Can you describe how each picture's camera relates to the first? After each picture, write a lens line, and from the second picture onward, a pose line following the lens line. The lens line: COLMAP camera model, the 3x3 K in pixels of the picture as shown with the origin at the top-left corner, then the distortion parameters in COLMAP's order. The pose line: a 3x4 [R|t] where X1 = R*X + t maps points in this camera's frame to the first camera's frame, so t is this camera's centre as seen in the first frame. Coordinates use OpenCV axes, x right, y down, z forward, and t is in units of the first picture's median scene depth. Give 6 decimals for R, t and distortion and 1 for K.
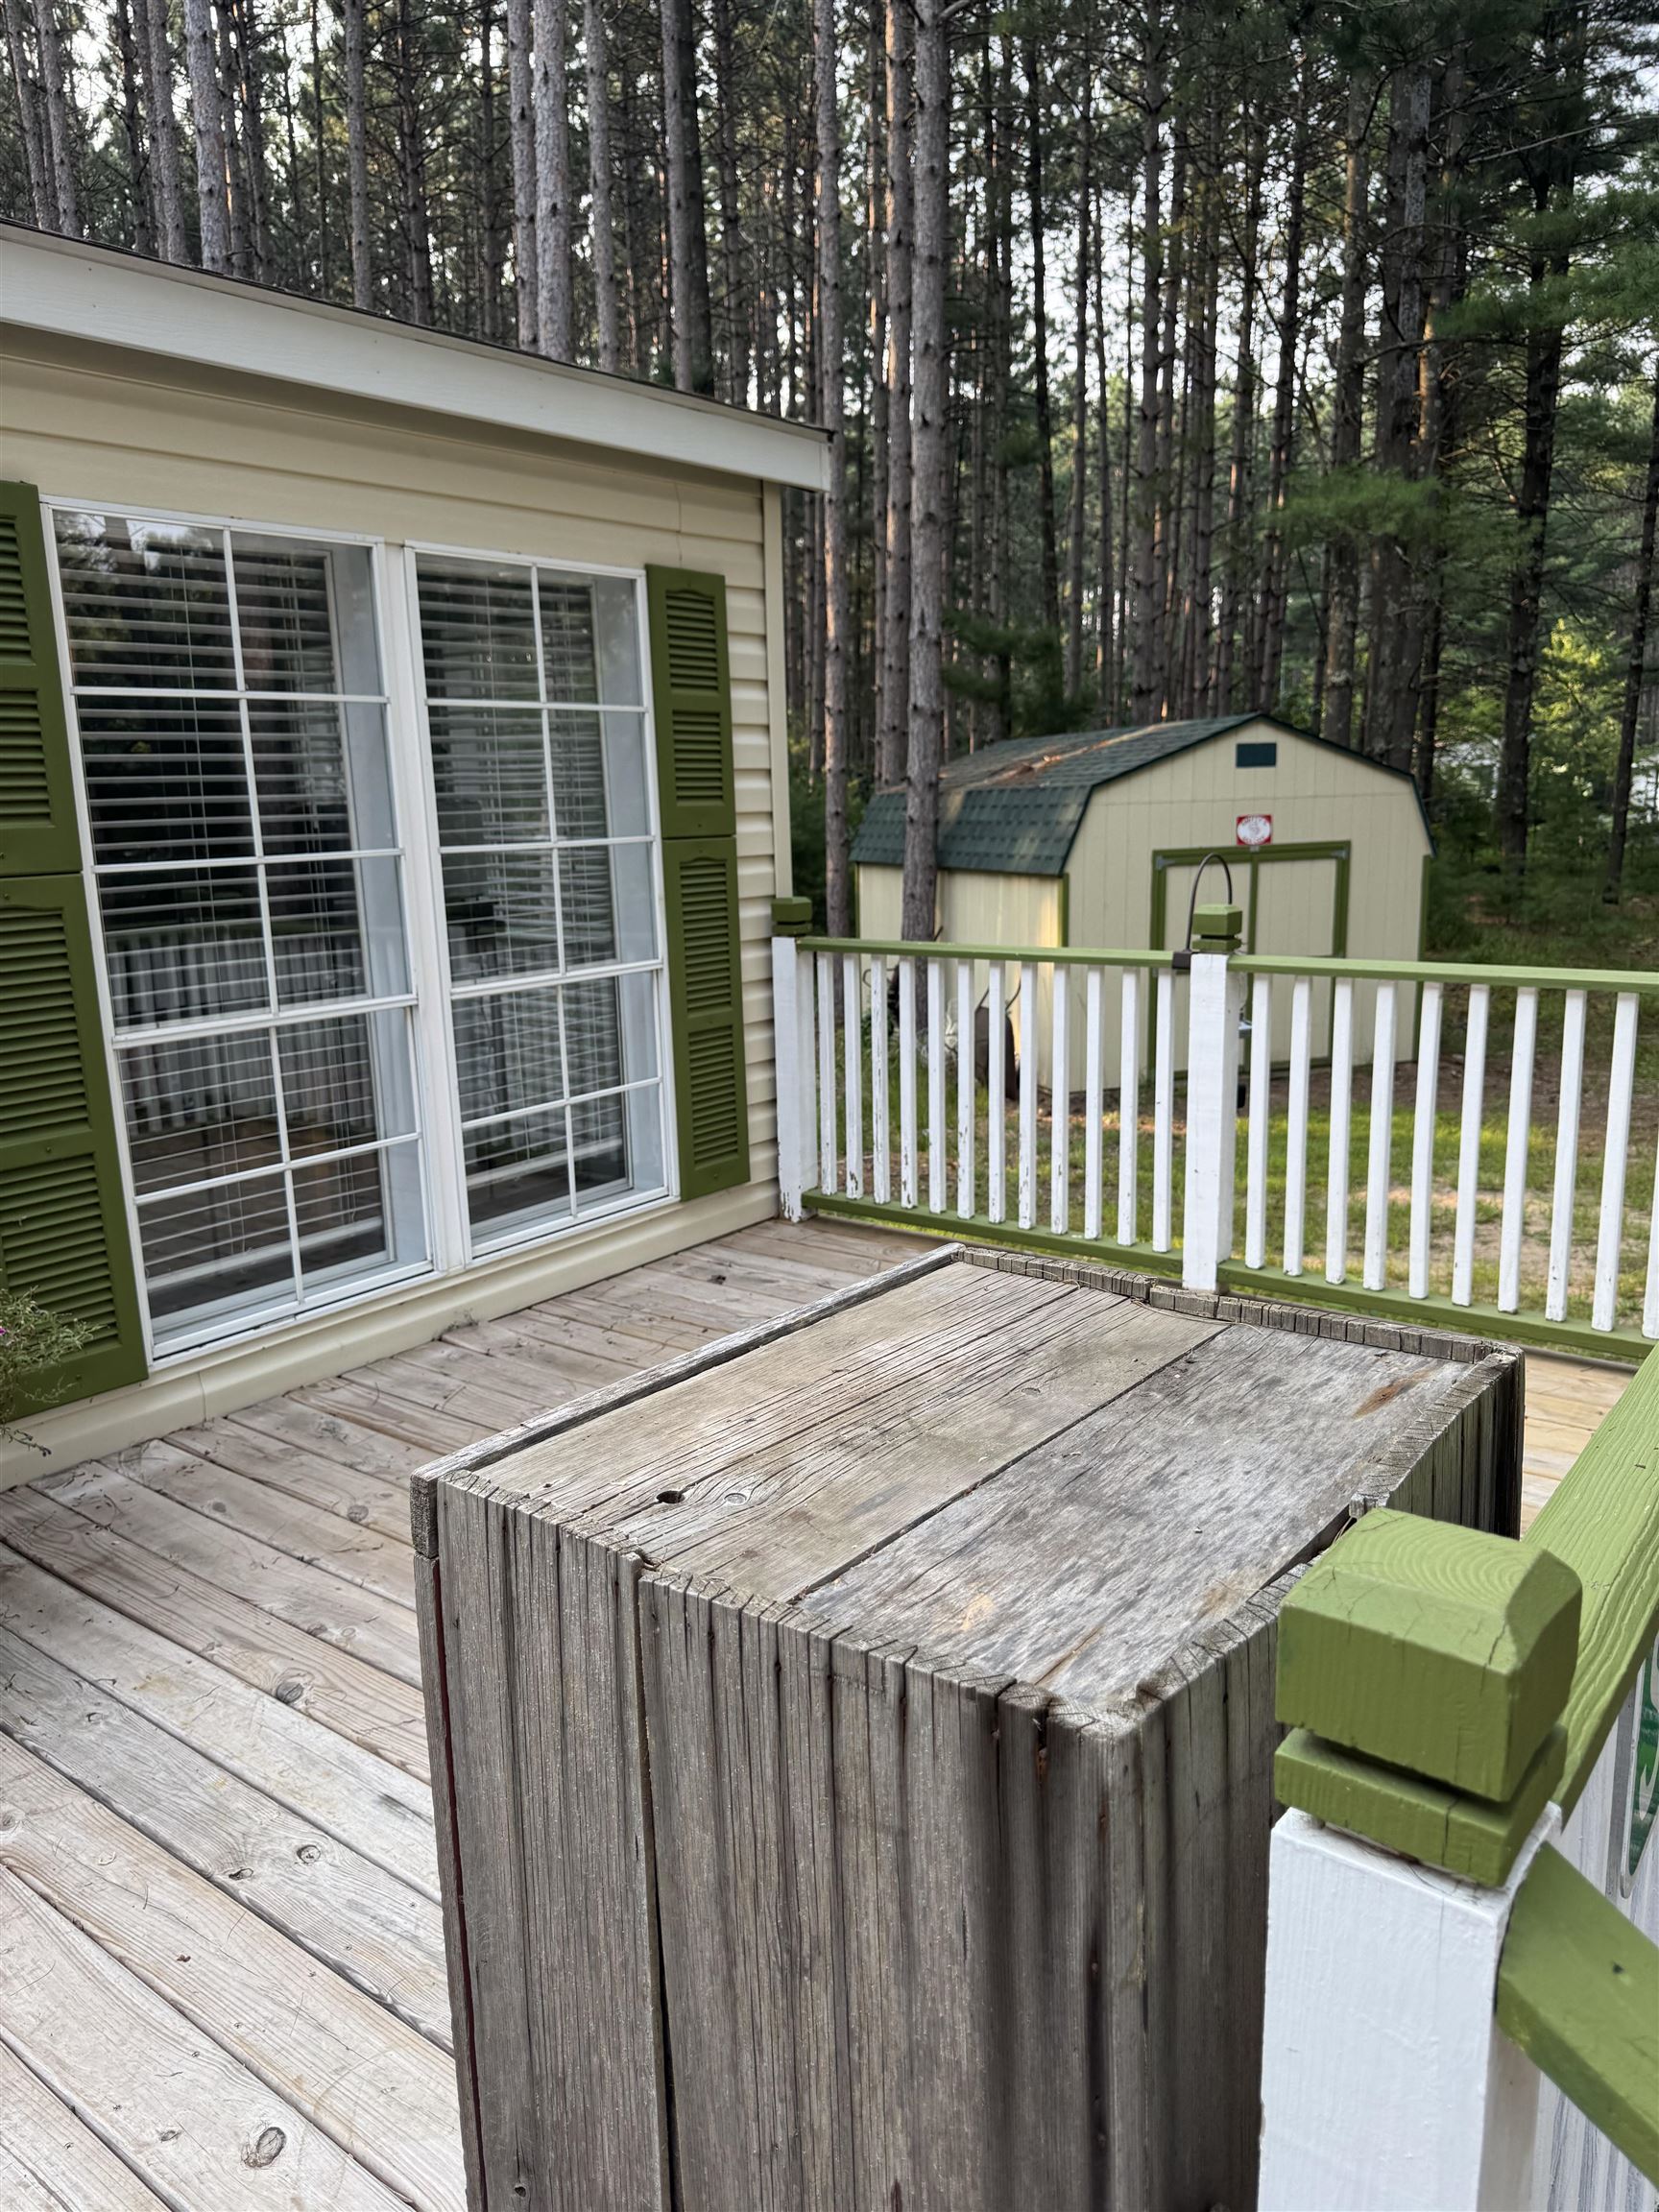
lens RADIAL K [[1563.0, 0, 783.8], [0, 1563.0, 1112.8], [0, 0, 1]] dist [0.071713, -0.050765]
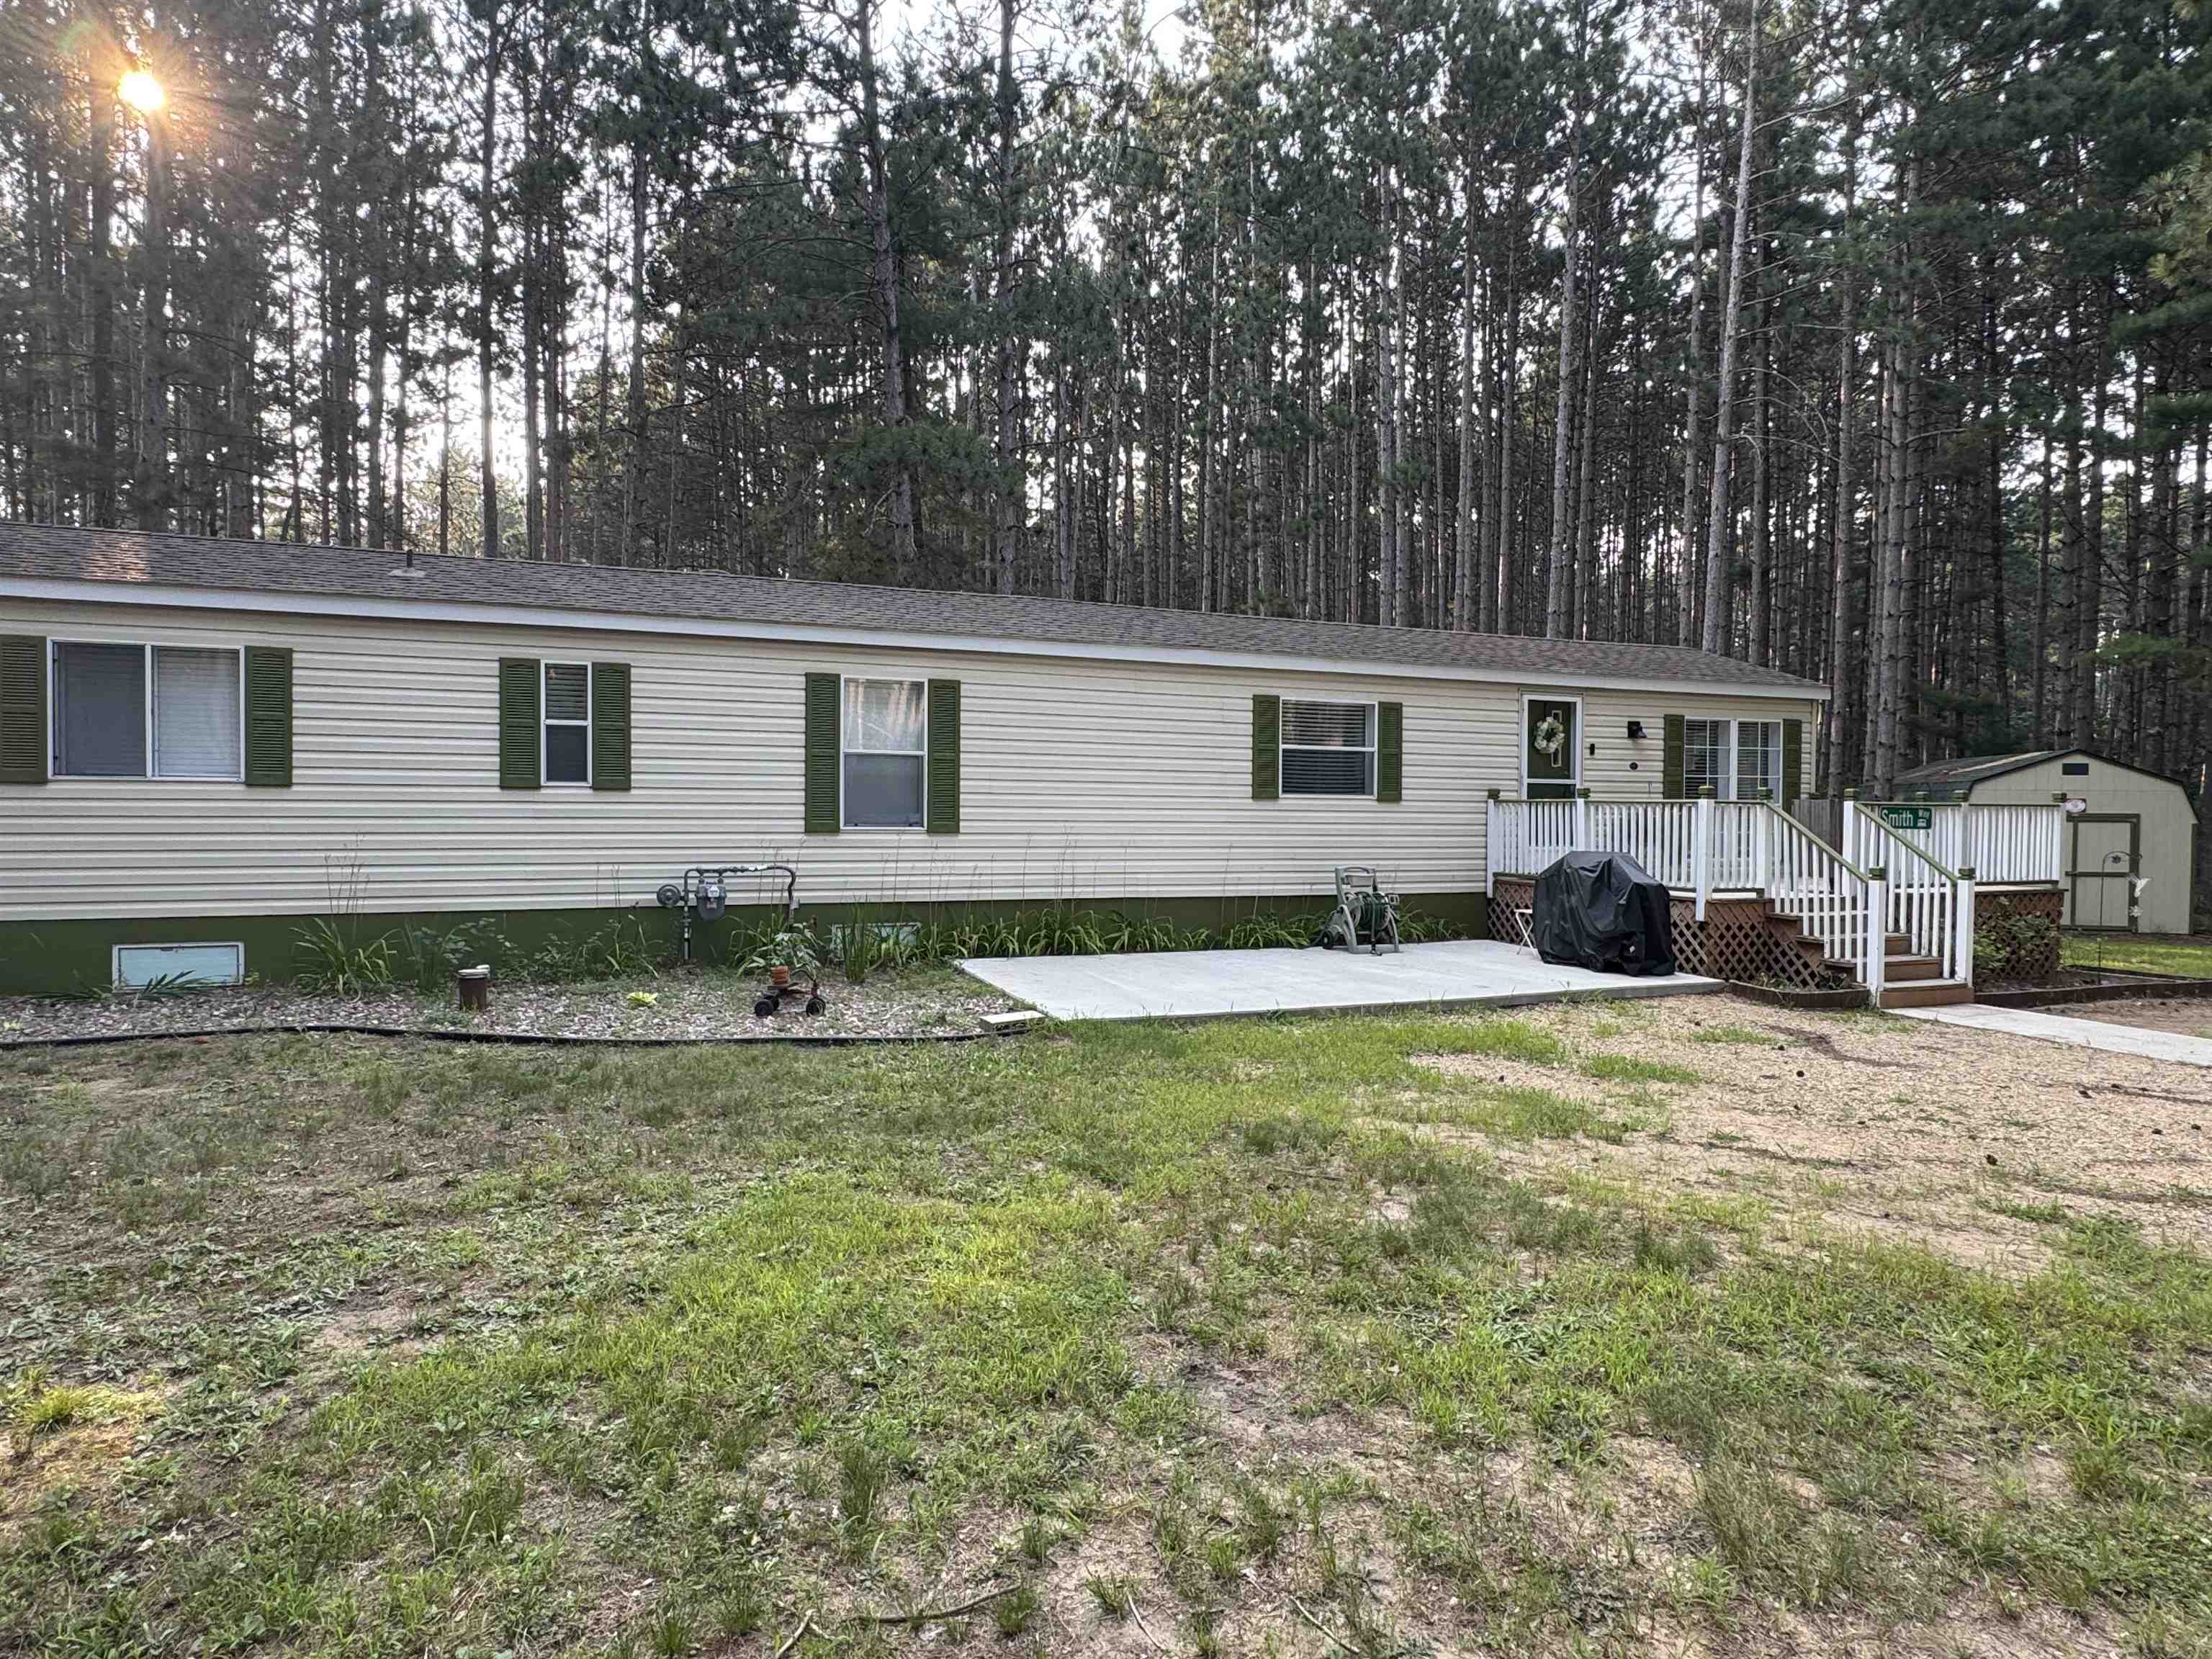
lens RADIAL K [[1264.2, 0, 1105.0], [0, 1264.2, 834.3], [0, 0, 1]] dist [-0.007216, 0.005549]
pose [[0.877508, 0.043068, -0.477624, -0.015822], [-0.123818, 0.982537, -0.138885, 0.232848], [0.463302, 0.181012, 0.867517, -0.960742]]
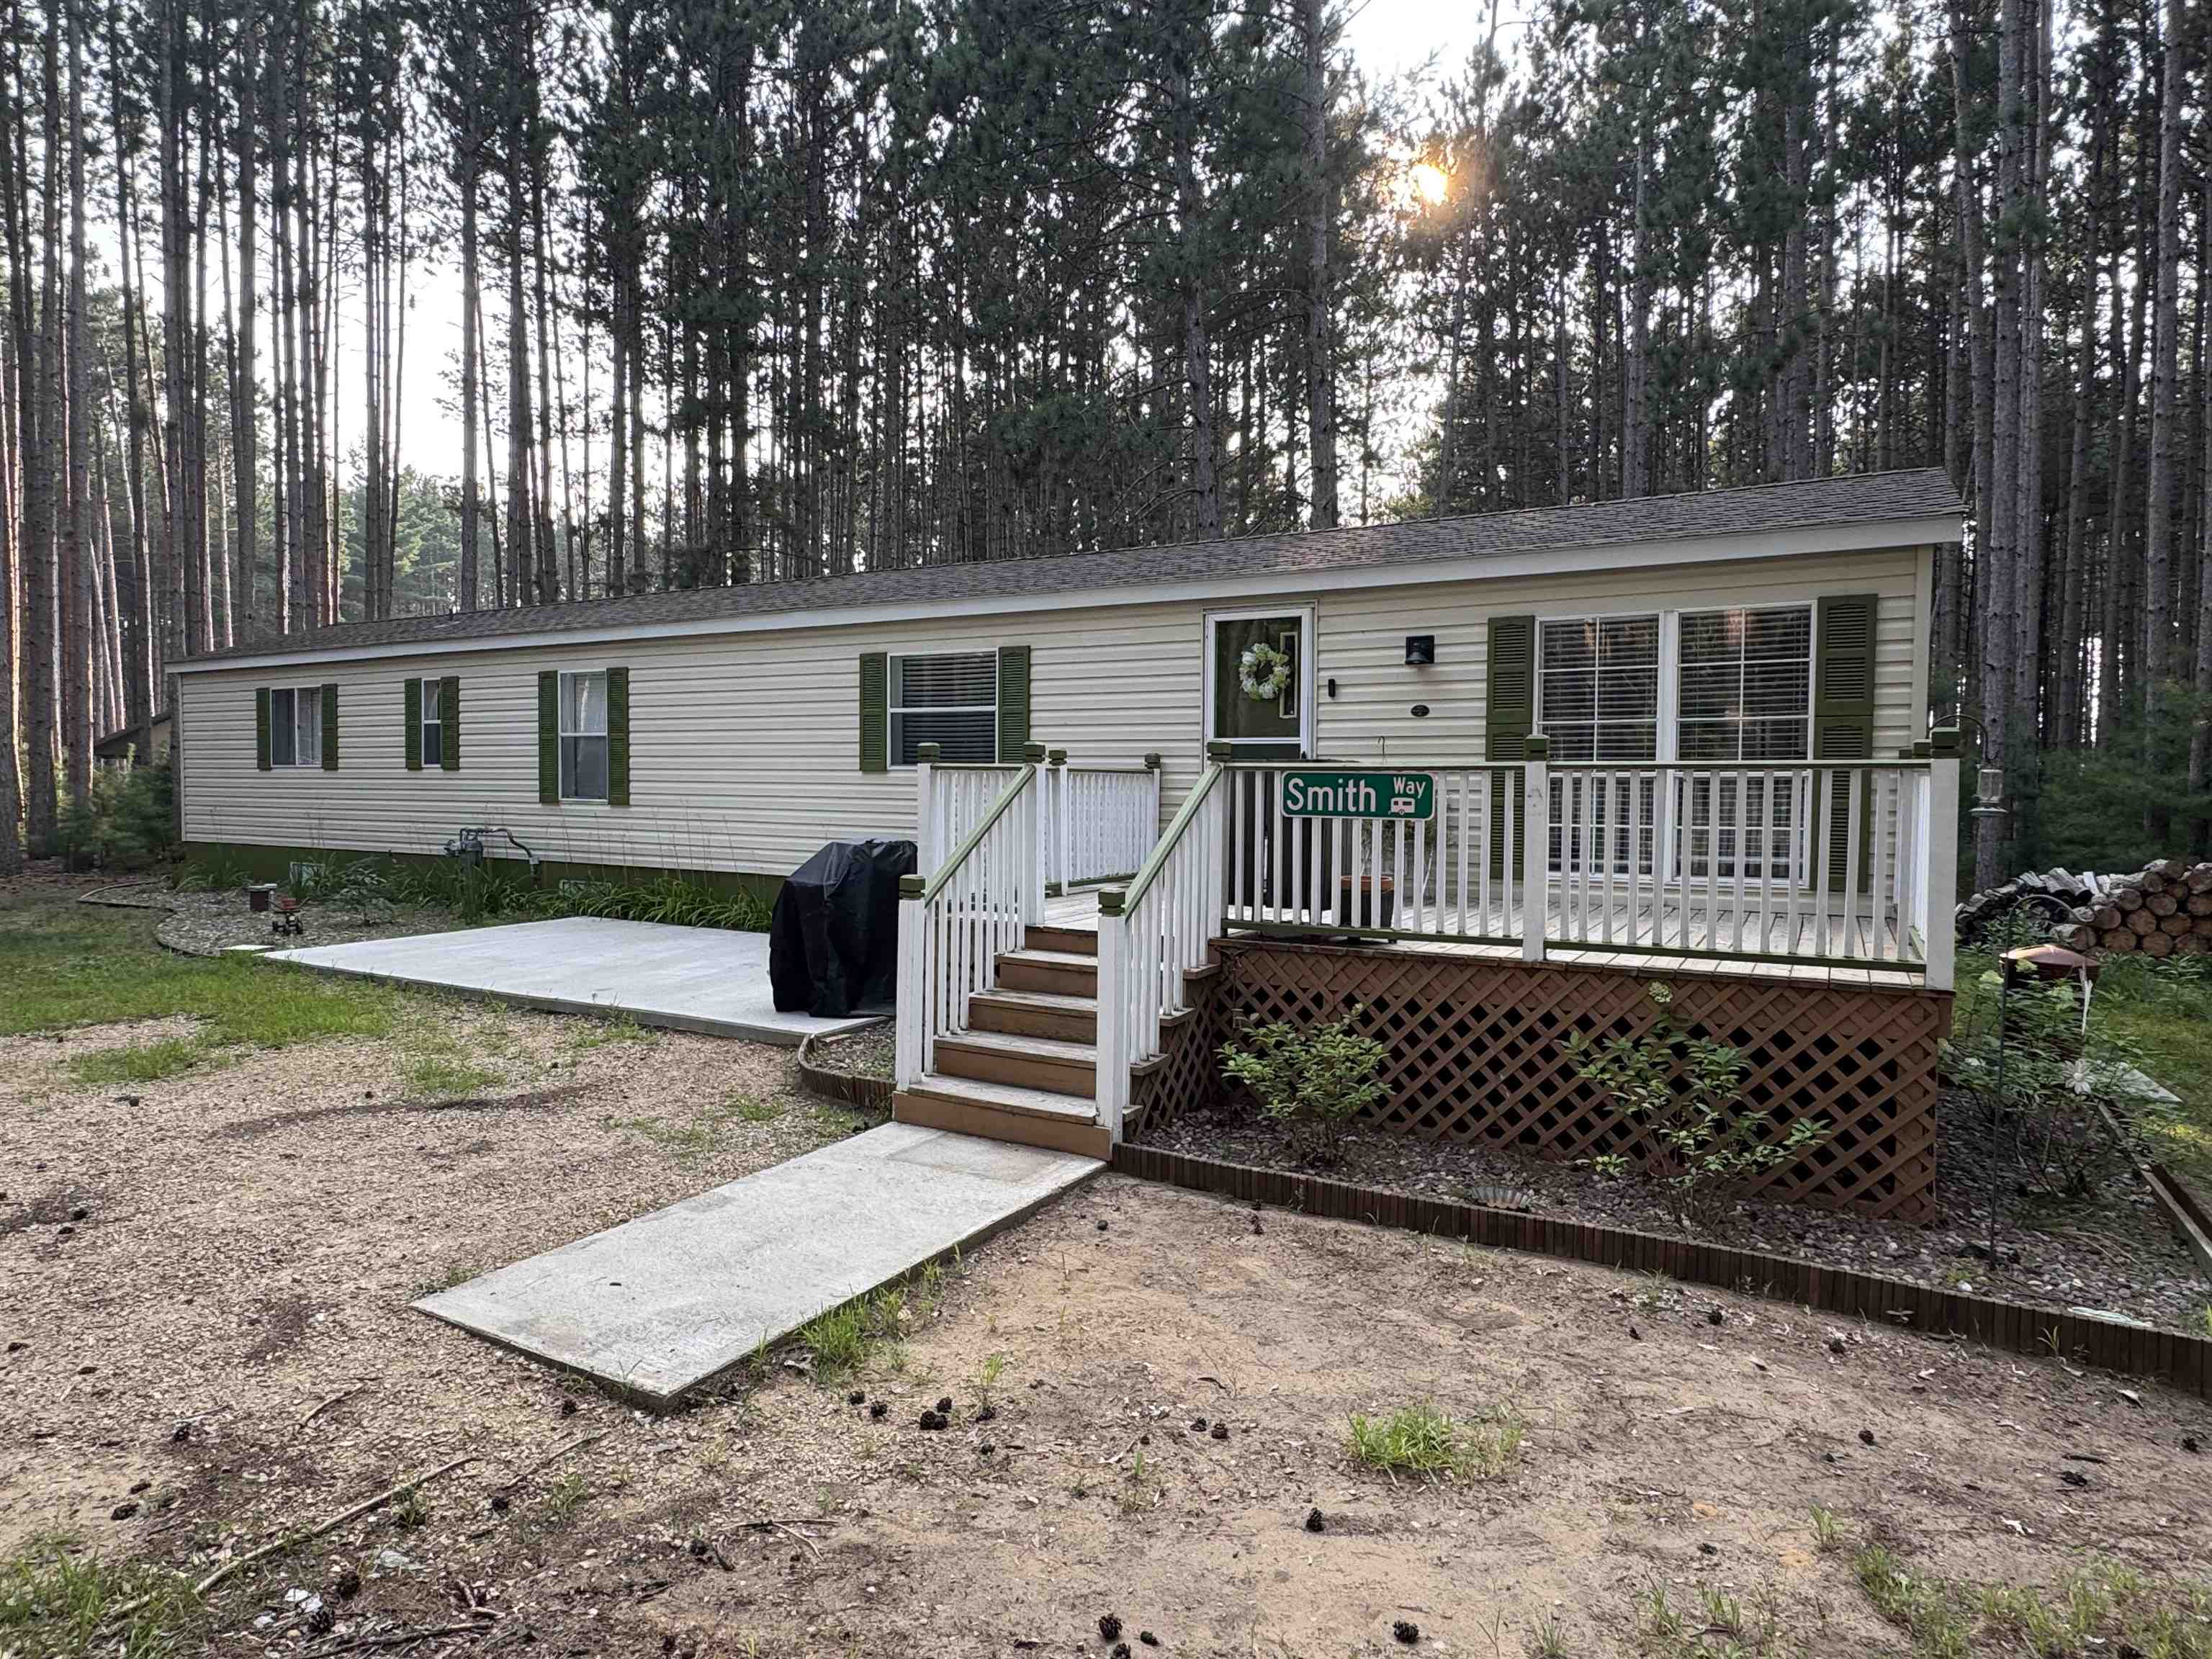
lens RADIAL K [[1264.2, 0, 1102.3], [0, 1264.2, 836.6], [0, 0, 1]] dist [-0.007216, 0.005549]
pose [[0.162168, 0.068523, -0.984381, 0.486129], [-0.204043, 0.978354, 0.034489, 0.041907], [0.965437, 0.195263, 0.172639, -0.073206]]
